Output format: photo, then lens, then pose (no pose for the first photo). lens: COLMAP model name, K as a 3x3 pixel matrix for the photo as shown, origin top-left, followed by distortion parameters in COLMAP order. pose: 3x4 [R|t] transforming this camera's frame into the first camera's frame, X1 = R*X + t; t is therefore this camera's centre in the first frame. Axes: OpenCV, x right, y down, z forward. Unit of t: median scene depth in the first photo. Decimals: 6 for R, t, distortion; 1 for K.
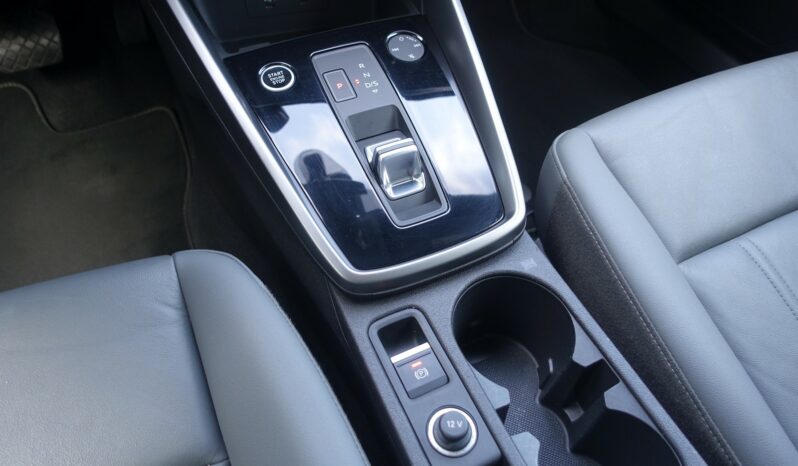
lens RADIAL K [[544.5, 0, 399.0], [0, 544.5, 233.0], [0, 0, 1]] dist [-0.005412, 0.002222]
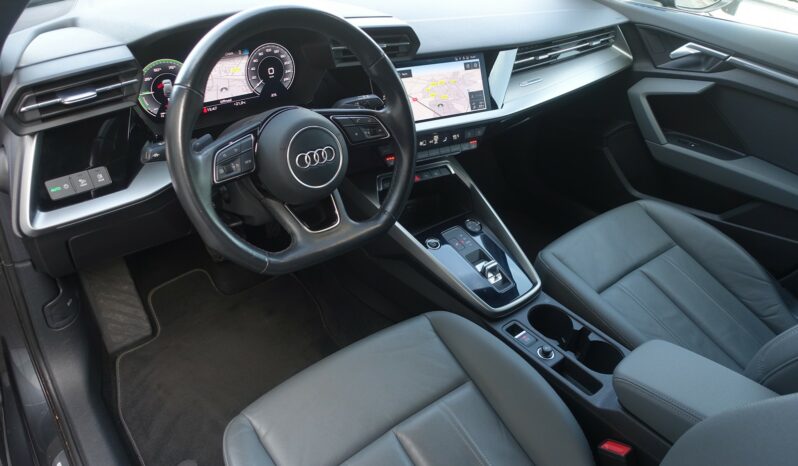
lens RADIAL K [[544.5, 0, 399.0], [0, 544.5, 233.0], [0, 0, 1]] dist [-0.005412, 0.002222]
pose [[0.969089, -0.115864, 0.217813, -0.949174], [0.170595, 0.952480, -0.252346, 0.276045], [-0.178225, 0.281703, 0.942804, -1.378893]]
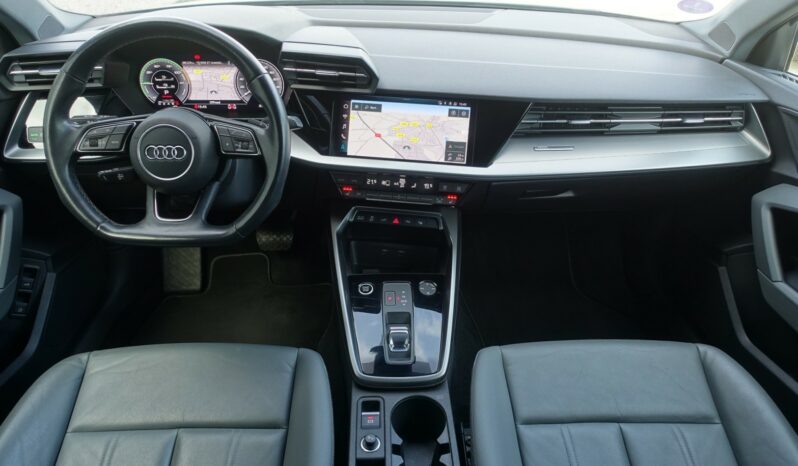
lens RADIAL K [[557.2, 0, 399.0], [0, 557.2, 233.0], [0, 0, 1]] dist [-0.002883, 0.001958]
pose [[0.922156, 0.191548, -0.336062, 0.683513], [-0.295936, 0.908825, -0.294040, 0.157826], [0.249098, 0.370604, 0.894764, -1.217017]]
